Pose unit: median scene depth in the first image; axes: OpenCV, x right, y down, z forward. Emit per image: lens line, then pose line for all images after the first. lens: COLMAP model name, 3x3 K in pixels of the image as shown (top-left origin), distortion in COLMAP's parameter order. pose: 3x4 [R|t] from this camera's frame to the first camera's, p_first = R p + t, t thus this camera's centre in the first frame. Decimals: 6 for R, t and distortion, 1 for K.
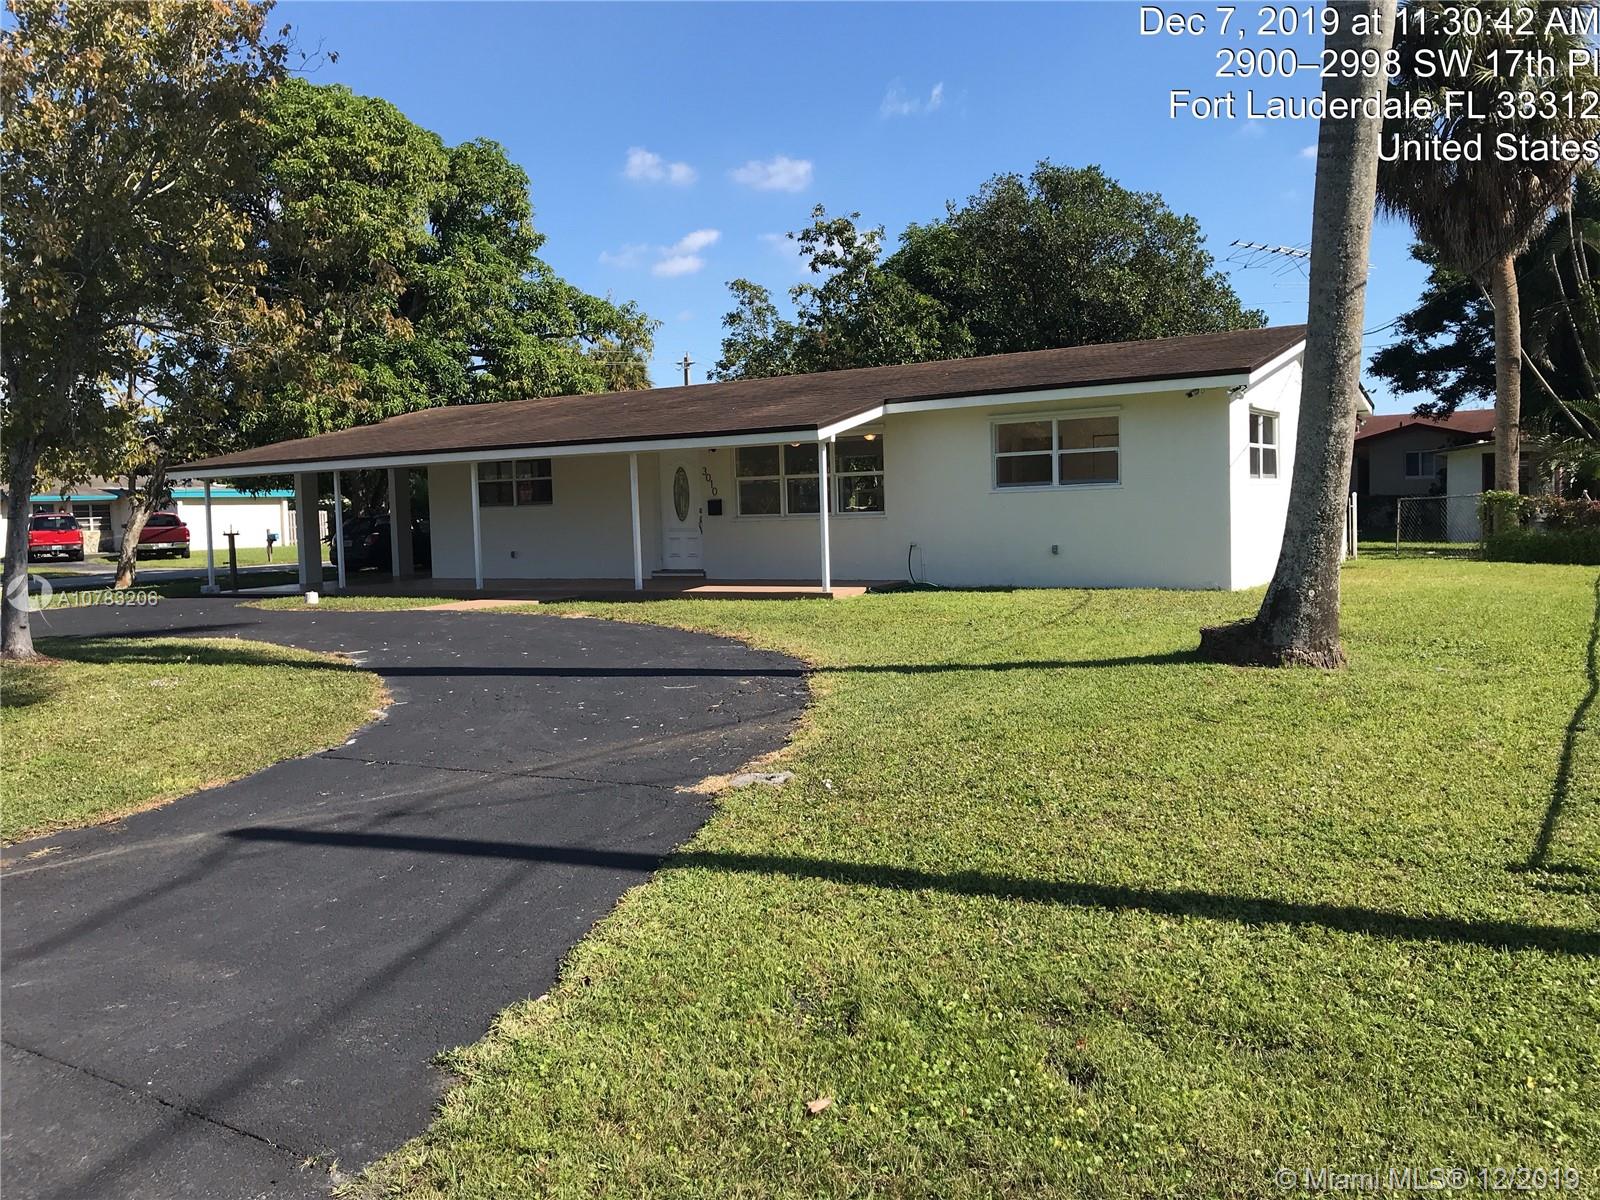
lens RADIAL K [[1361.2, 0, 800.0], [0, 1361.2, 600.0], [0, 0, 1]] dist [0.027279, -0.003242]
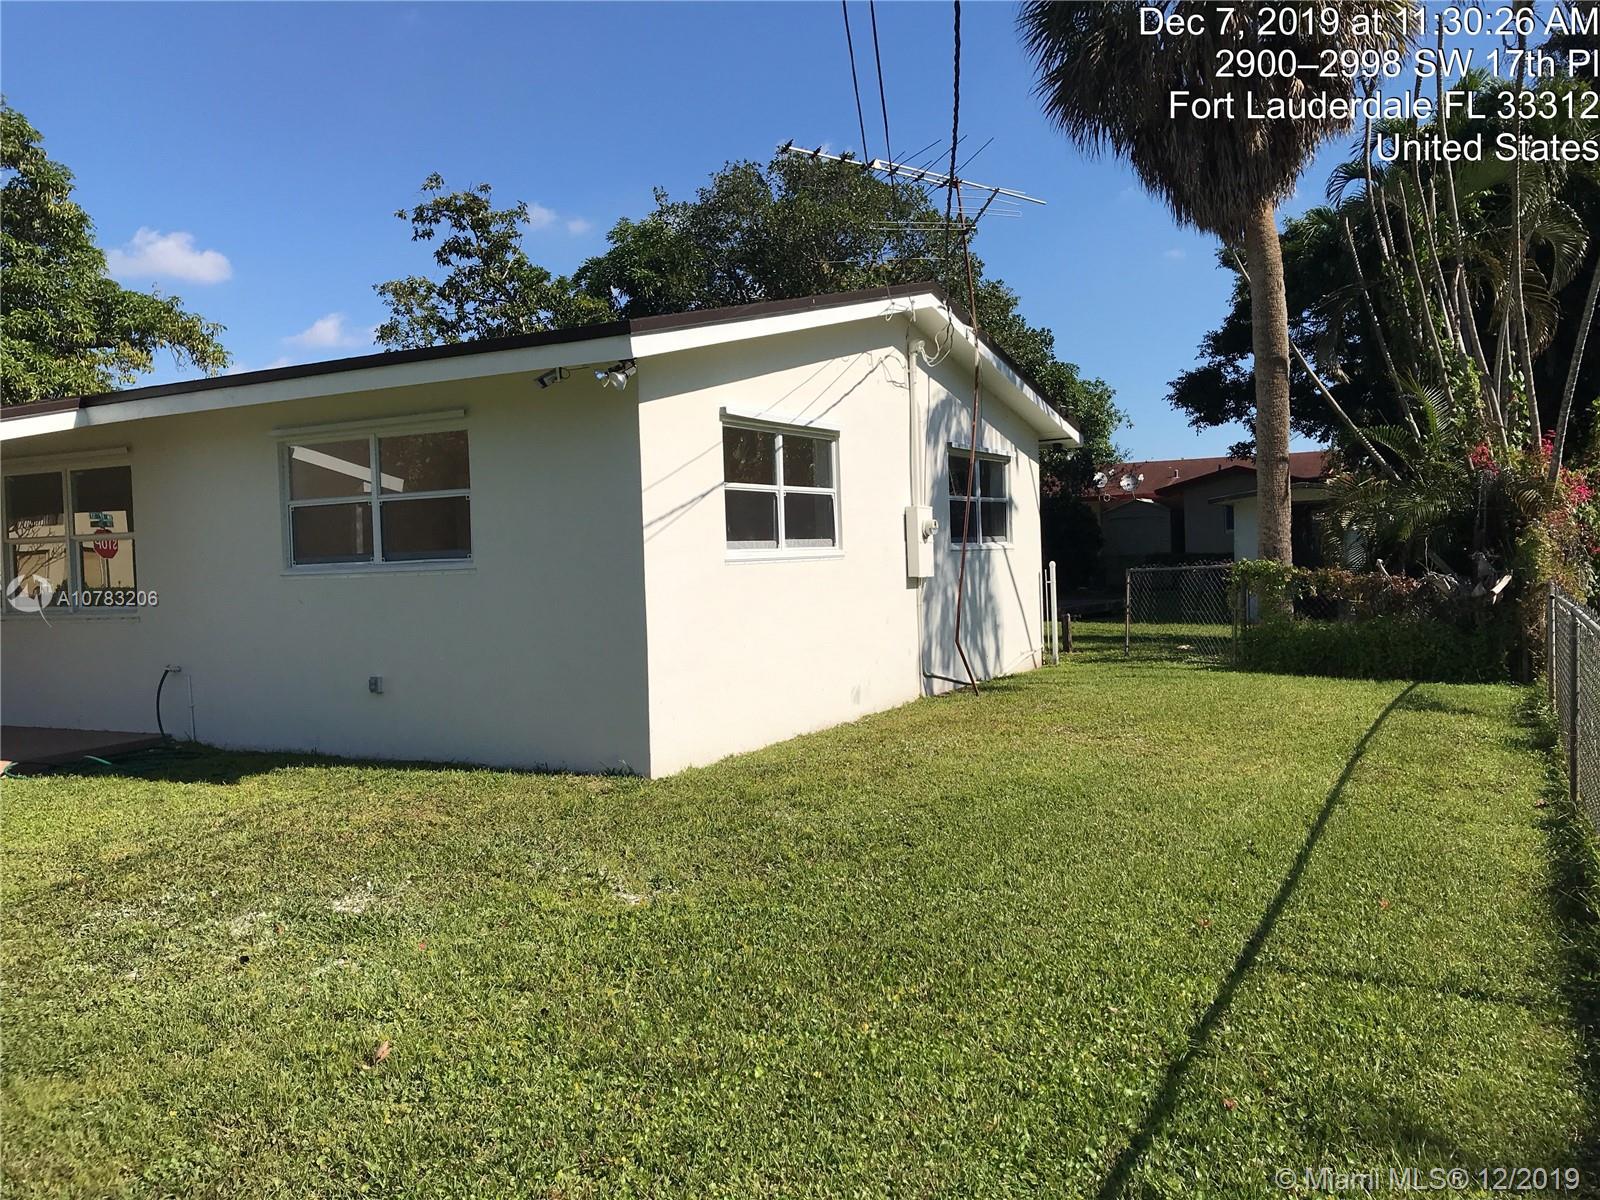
lens RADIAL K [[1325.7, 0, 800.0], [0, 1325.7, 600.0], [0, 0, 1]] dist [-0.002863, -0.009732]
pose [[0.998439, -0.005400, 0.055598, 0.248756], [0.007144, 0.999487, -0.031216, -0.040655], [-0.055401, 0.031565, 0.997965, 0.372436]]
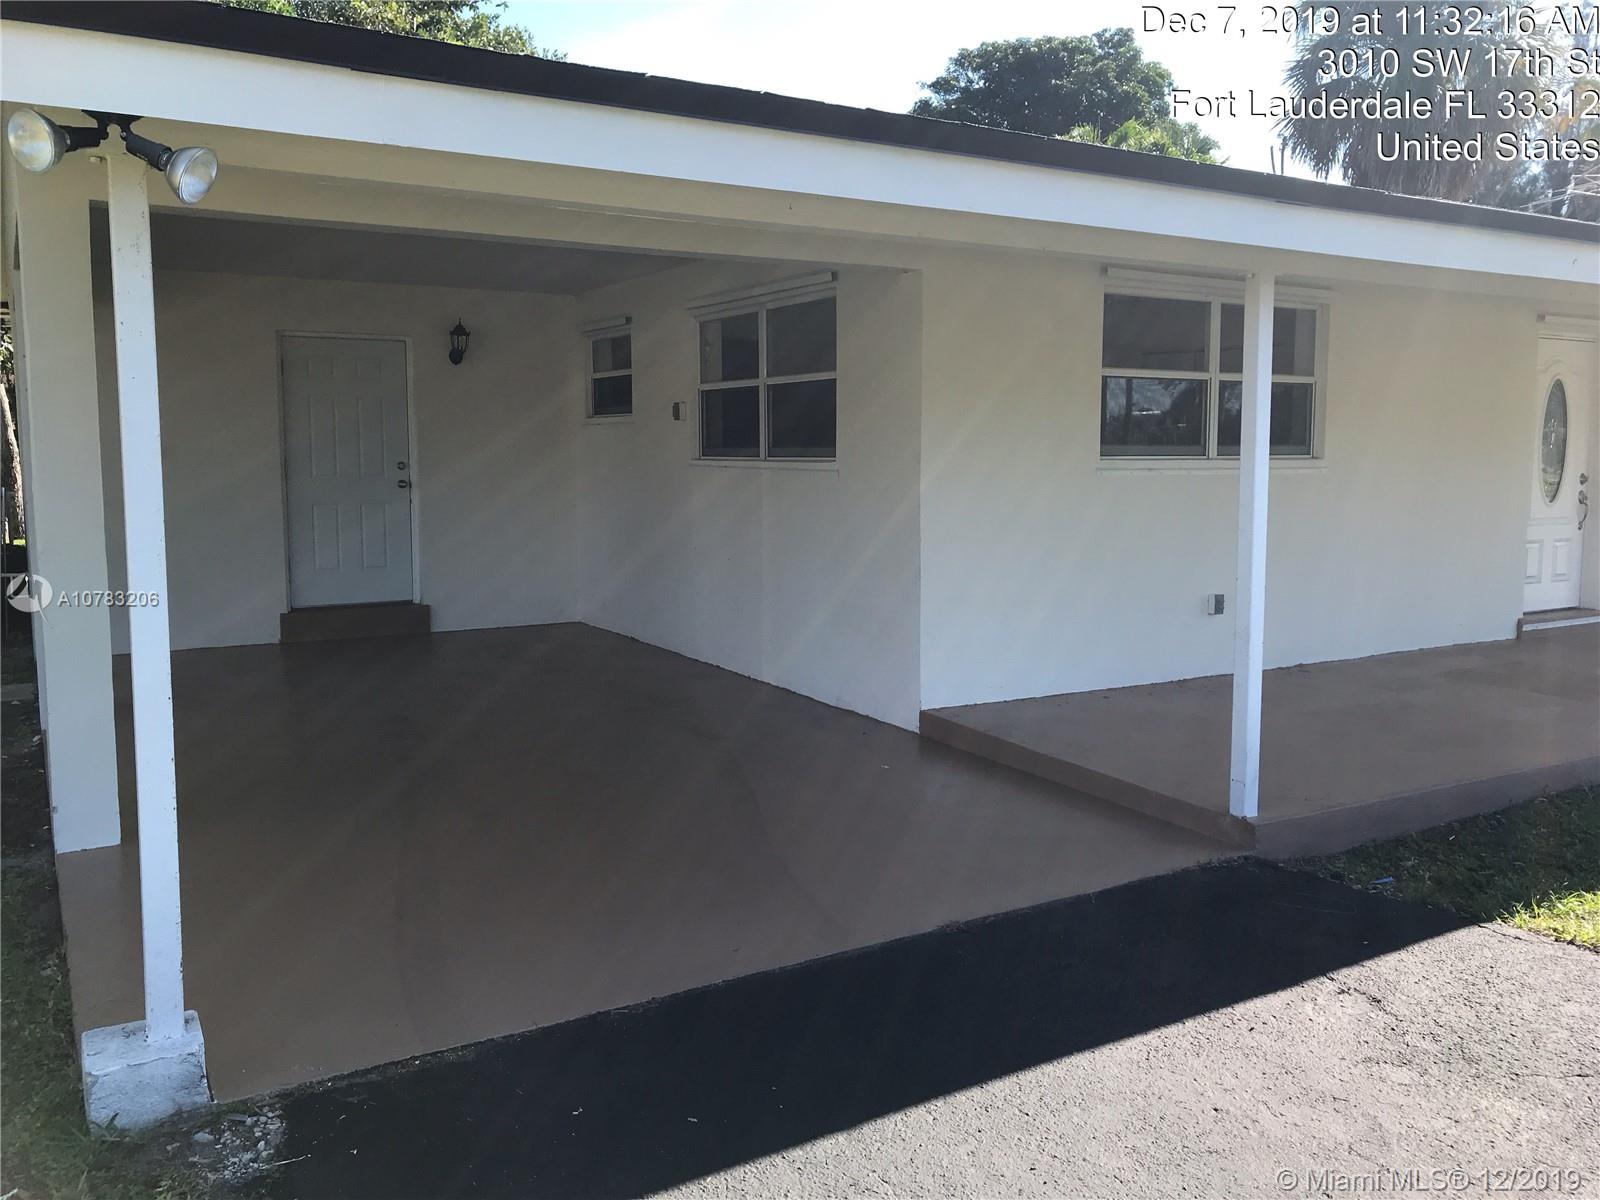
lens RADIAL K [[1325.7, 0, 800.0], [0, 1325.7, 600.0], [0, 0, 1]] dist [-0.002863, -0.009732]
pose [[0.448104, -0.070796, 0.891174, -0.541487], [0.049558, 0.997294, 0.054307, -0.056942], [-0.892607, 0.019829, 0.450399, 0.946794]]
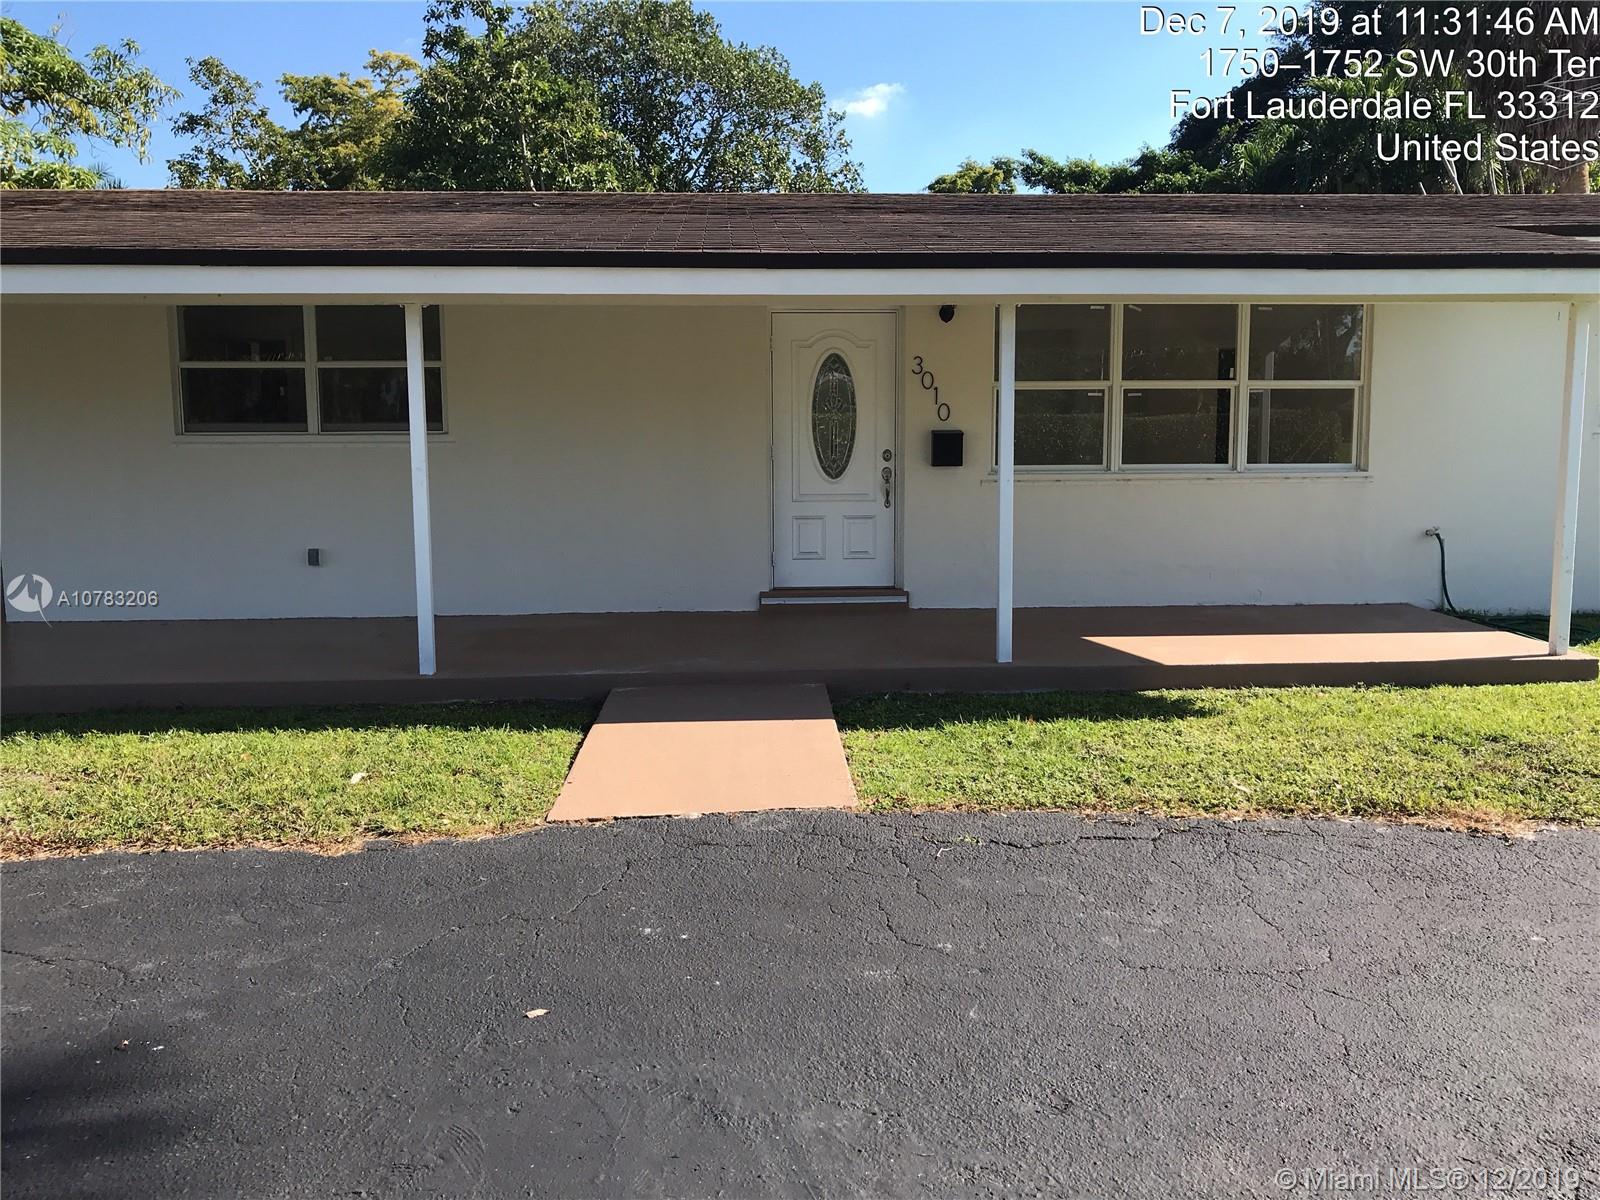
lens RADIAL K [[1324.5, 0, 800.0], [0, 1324.5, 600.0], [0, 0, 1]] dist [0.046415, -0.005002]
pose [[0.808123, -0.047695, 0.587080, -0.322706], [0.021564, 0.998444, 0.051432, -0.037723], [-0.588619, -0.028903, 0.807894, 0.608029]]
